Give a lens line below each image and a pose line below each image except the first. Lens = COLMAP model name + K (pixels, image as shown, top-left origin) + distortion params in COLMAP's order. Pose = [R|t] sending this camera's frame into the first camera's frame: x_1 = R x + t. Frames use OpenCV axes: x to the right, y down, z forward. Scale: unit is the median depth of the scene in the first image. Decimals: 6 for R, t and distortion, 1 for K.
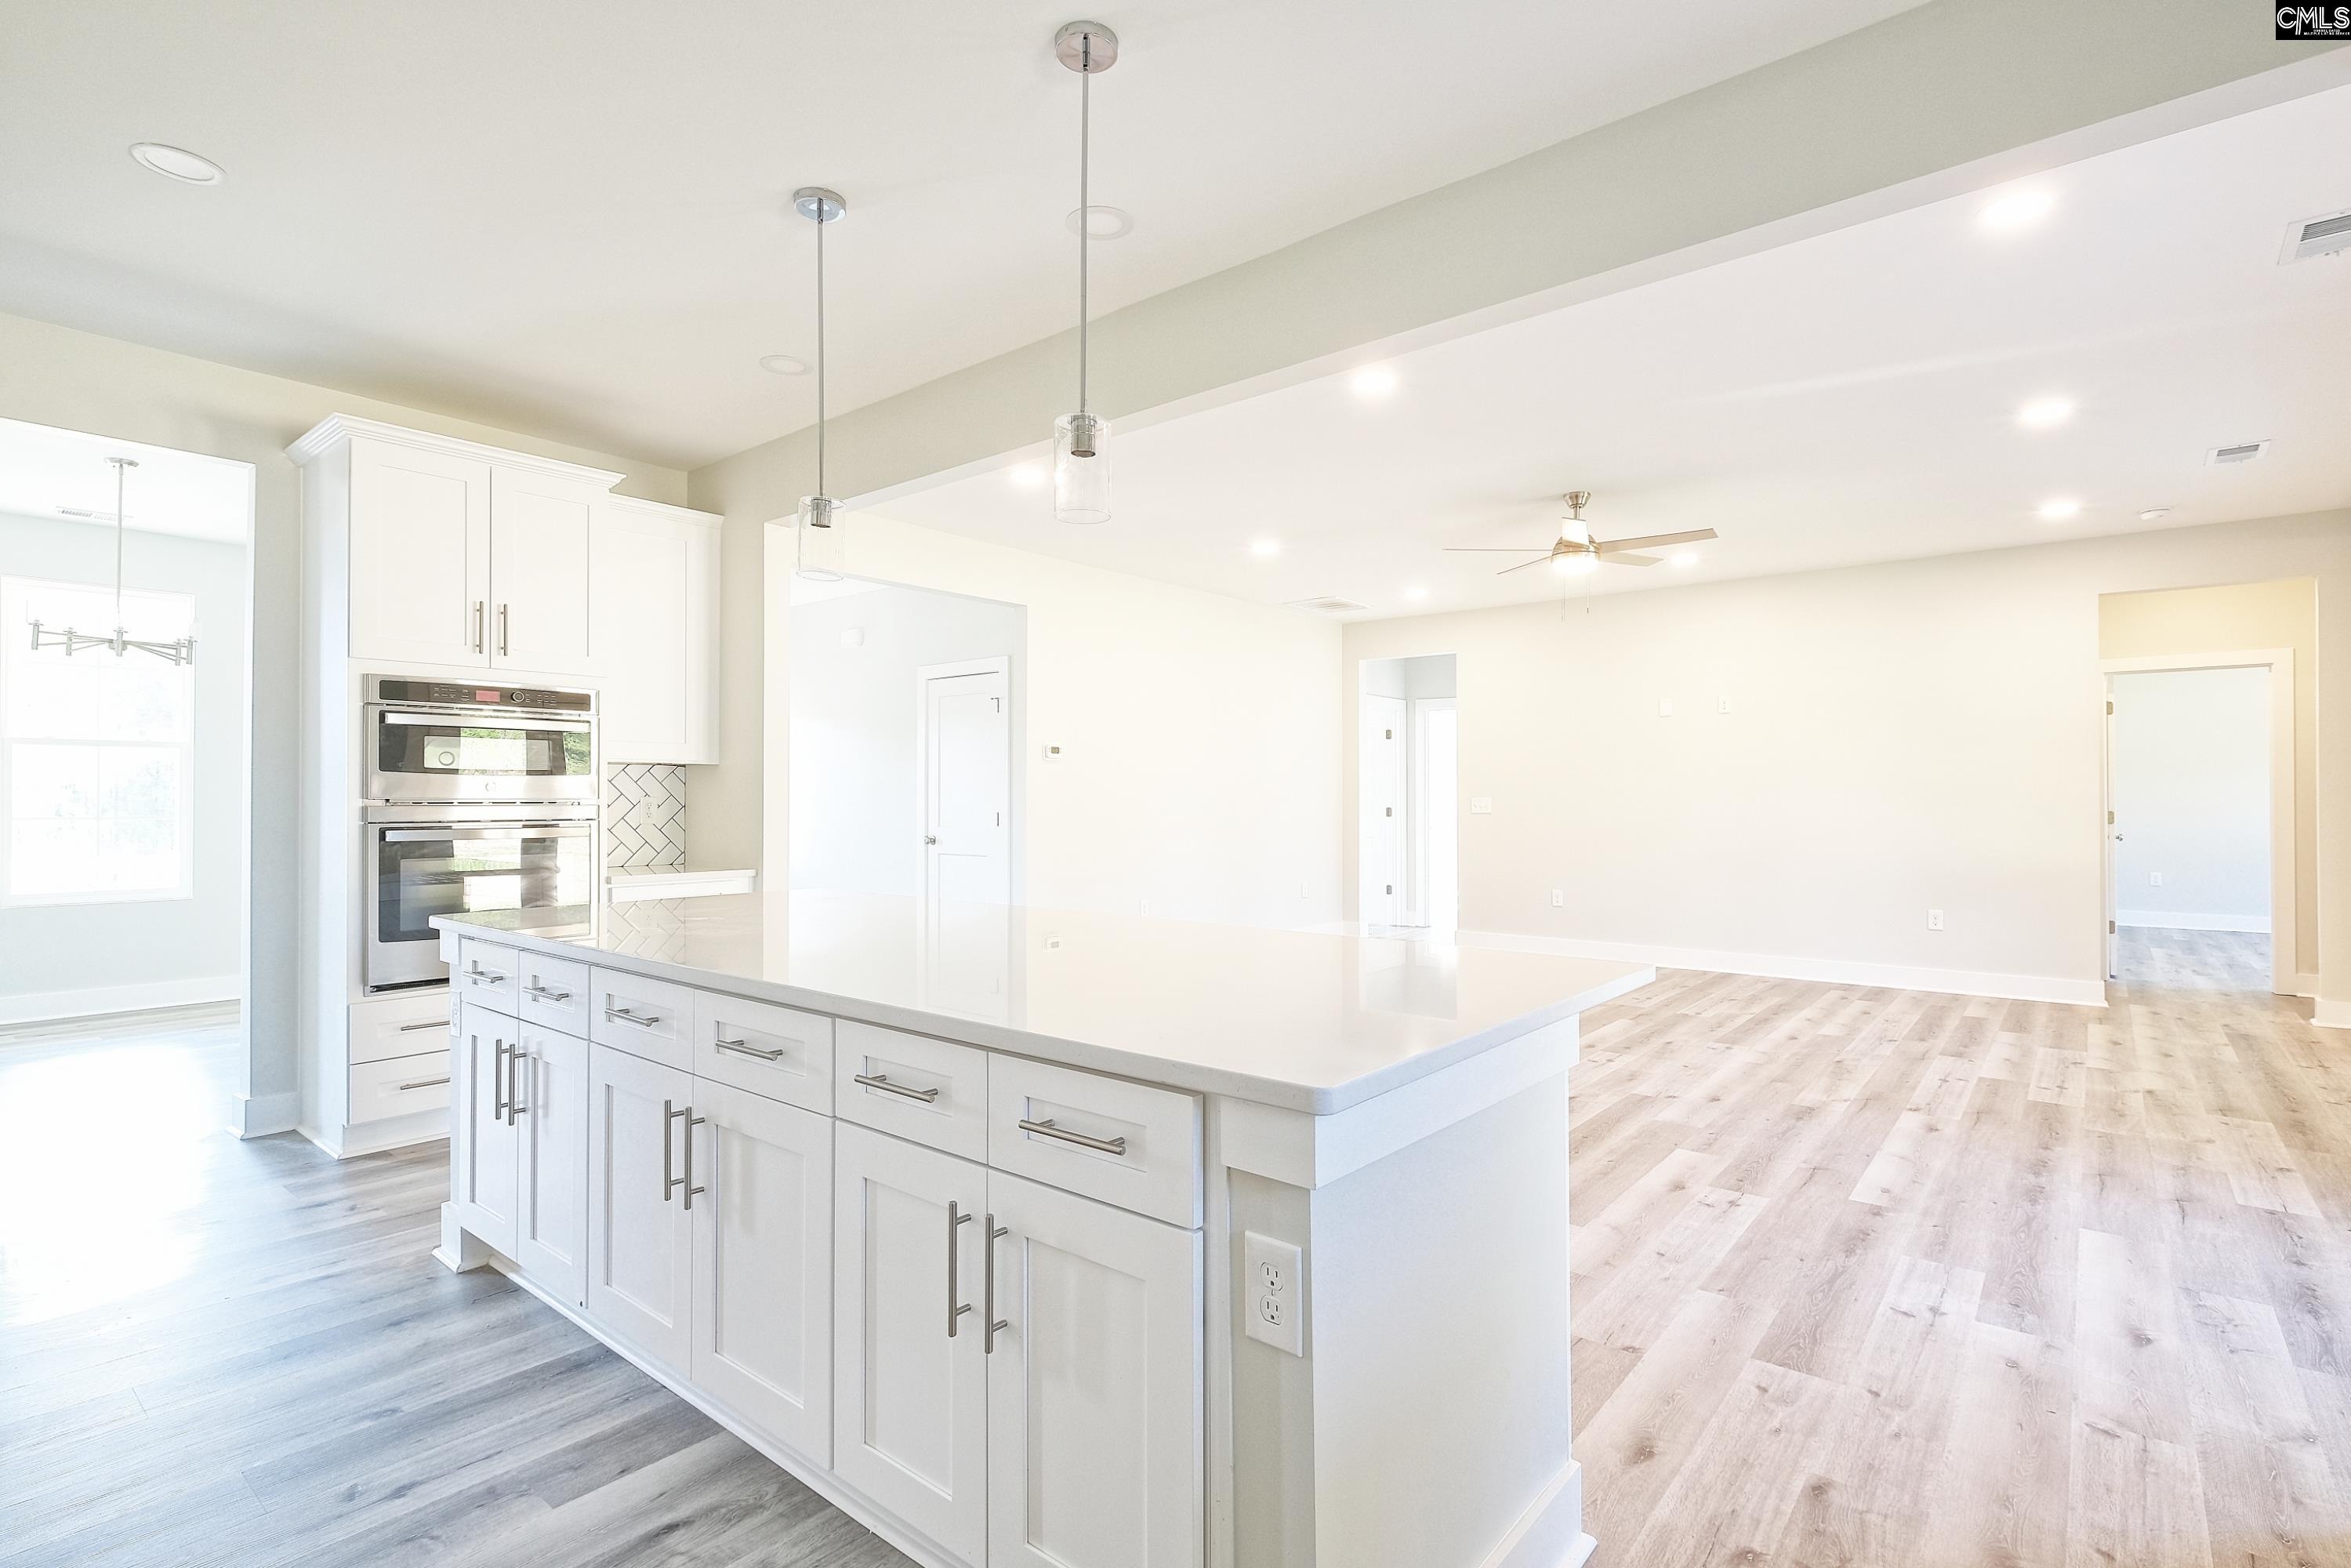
lens RADIAL K [[1115.0, 0, 1195.4], [0, 1115.0, 792.0], [0, 0, 1]] dist [0.000630, 0.000442]
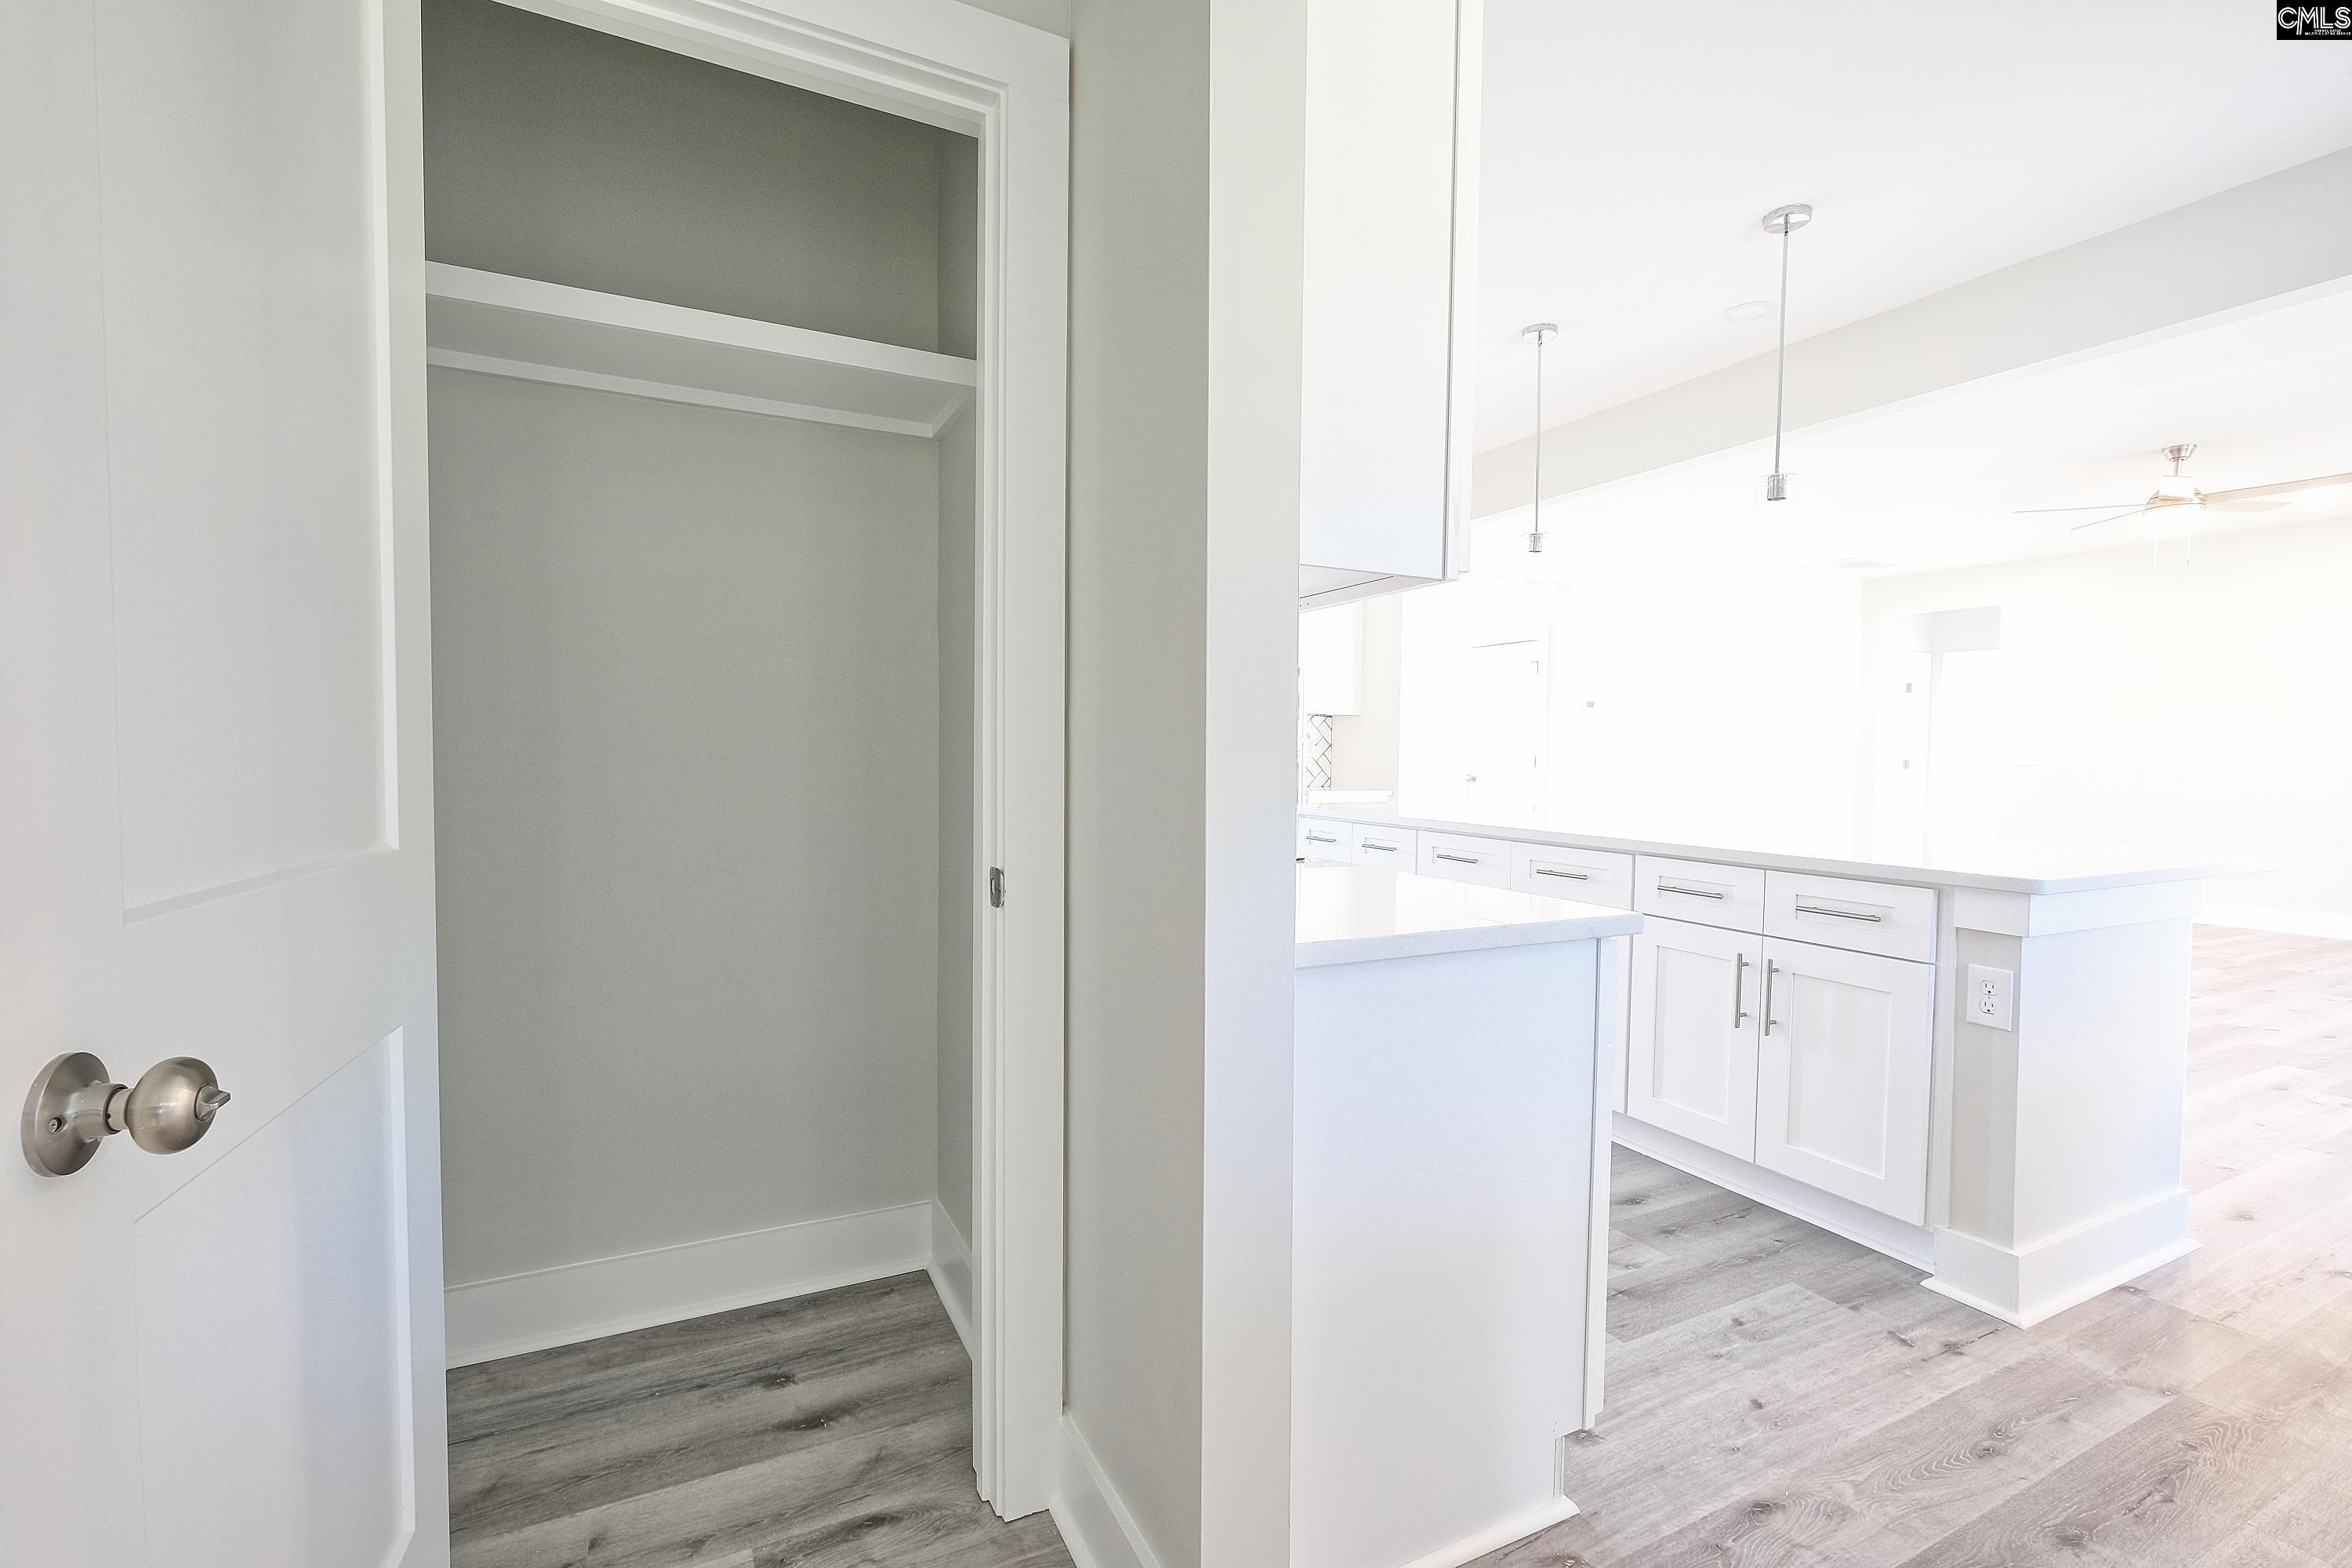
lens RADIAL K [[1027.7, 0, 1170.1], [0, 1027.7, 790.3], [0, 0, 1]] dist [-0.002239, -0.000485]
pose [[0.912895, 0.027041, -0.407297, -0.117101], [-0.009689, 0.998958, 0.044605, 0.013663], [0.408079, -0.036773, 0.912206, -0.256819]]
